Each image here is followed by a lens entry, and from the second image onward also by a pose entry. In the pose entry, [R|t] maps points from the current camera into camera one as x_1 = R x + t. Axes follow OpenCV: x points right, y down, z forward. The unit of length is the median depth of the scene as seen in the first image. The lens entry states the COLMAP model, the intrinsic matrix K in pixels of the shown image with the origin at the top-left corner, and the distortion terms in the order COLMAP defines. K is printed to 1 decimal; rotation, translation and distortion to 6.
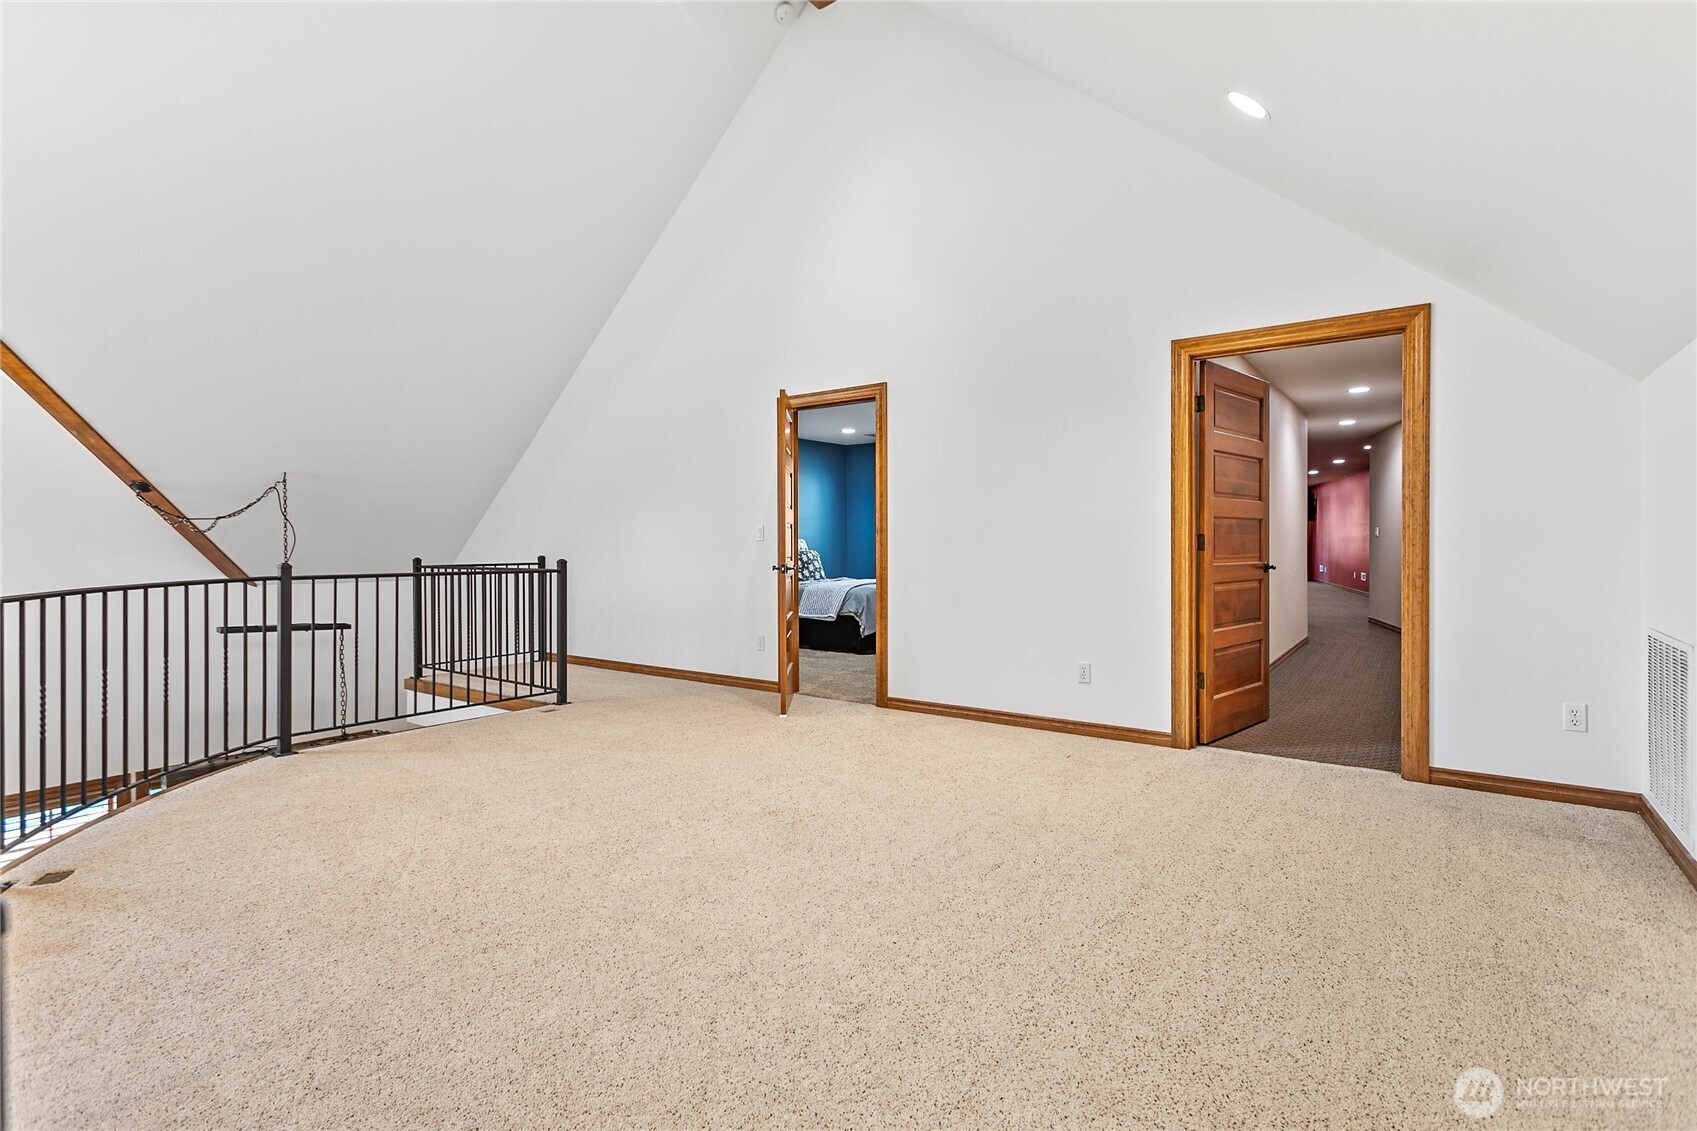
lens RADIAL K [[806.7, 0, 831.0], [0, 806.7, 551.1], [0, 0, 1]] dist [0.000681, 0.002020]
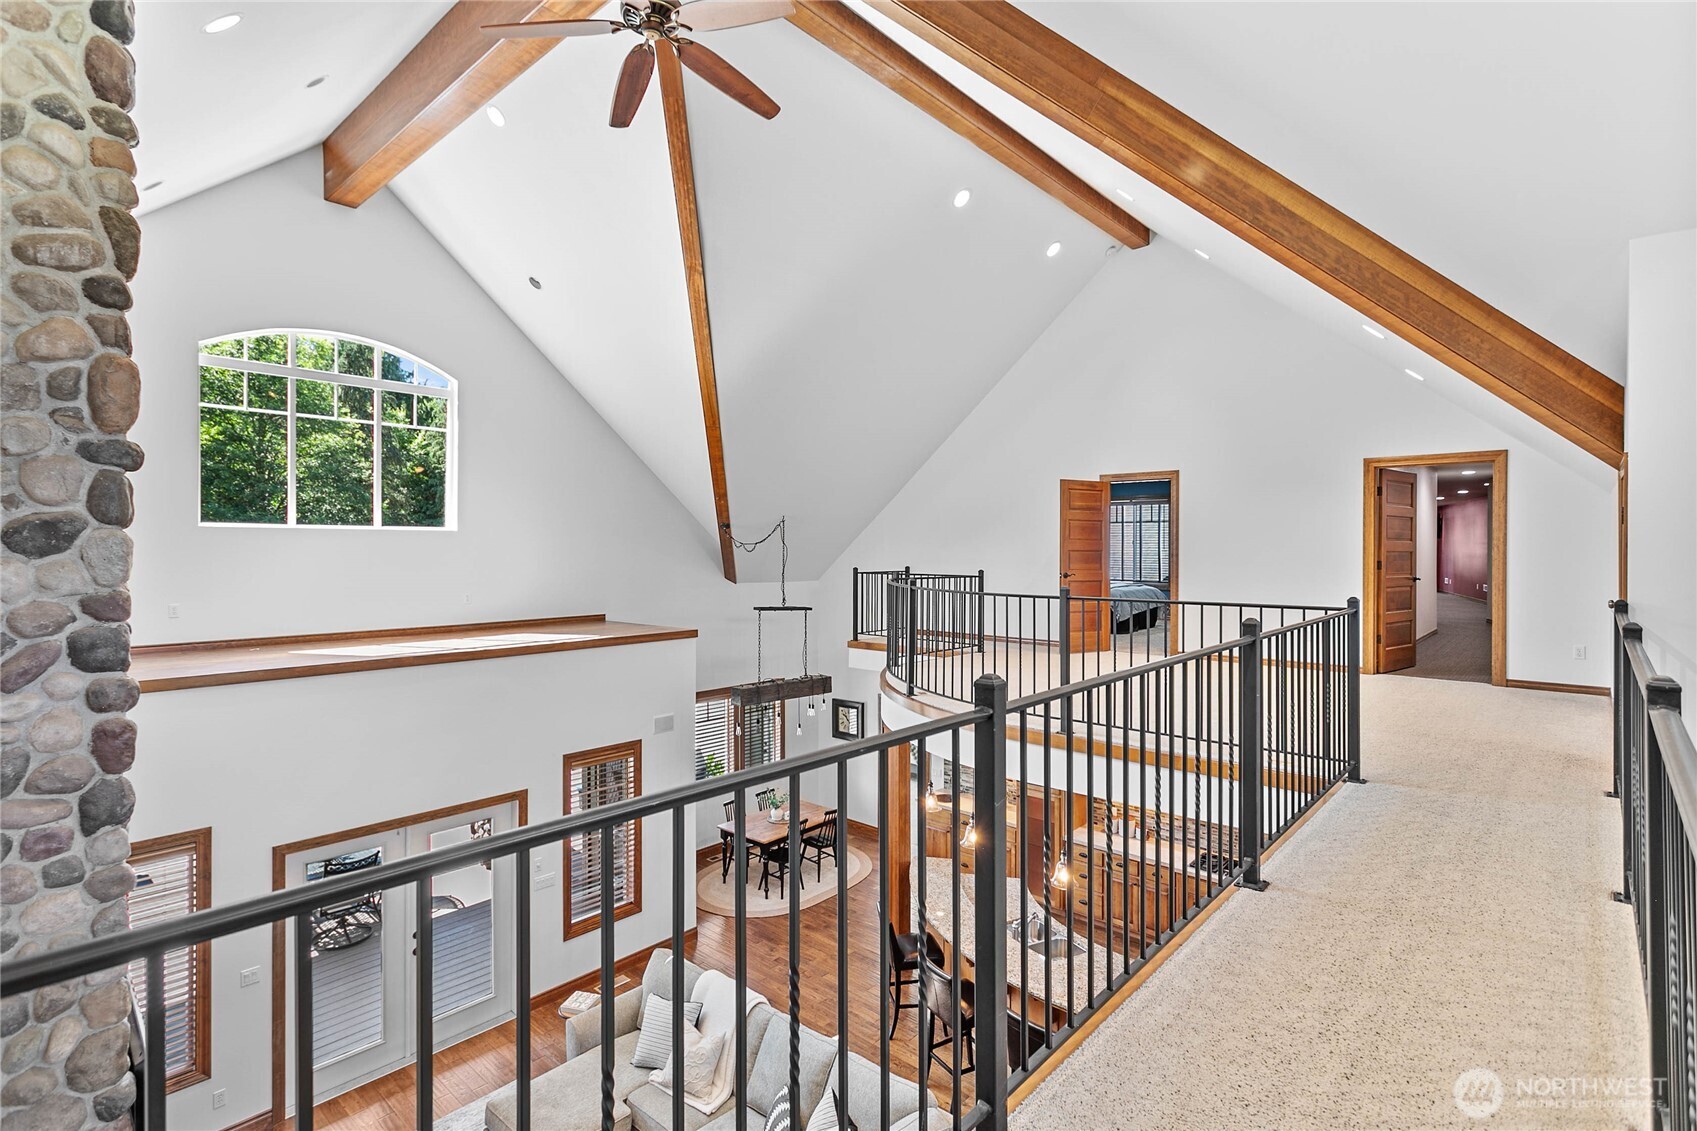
lens RADIAL K [[806.7, 0, 825.5], [0, 806.7, 552.2], [0, 0, 1]] dist [0.000681, 0.002020]
pose [[0.994001, 0.007491, -0.109117, -0.566119], [-0.008126, 0.999953, -0.005375, -0.019007], [0.109072, 0.006229, 0.994014, -0.923095]]
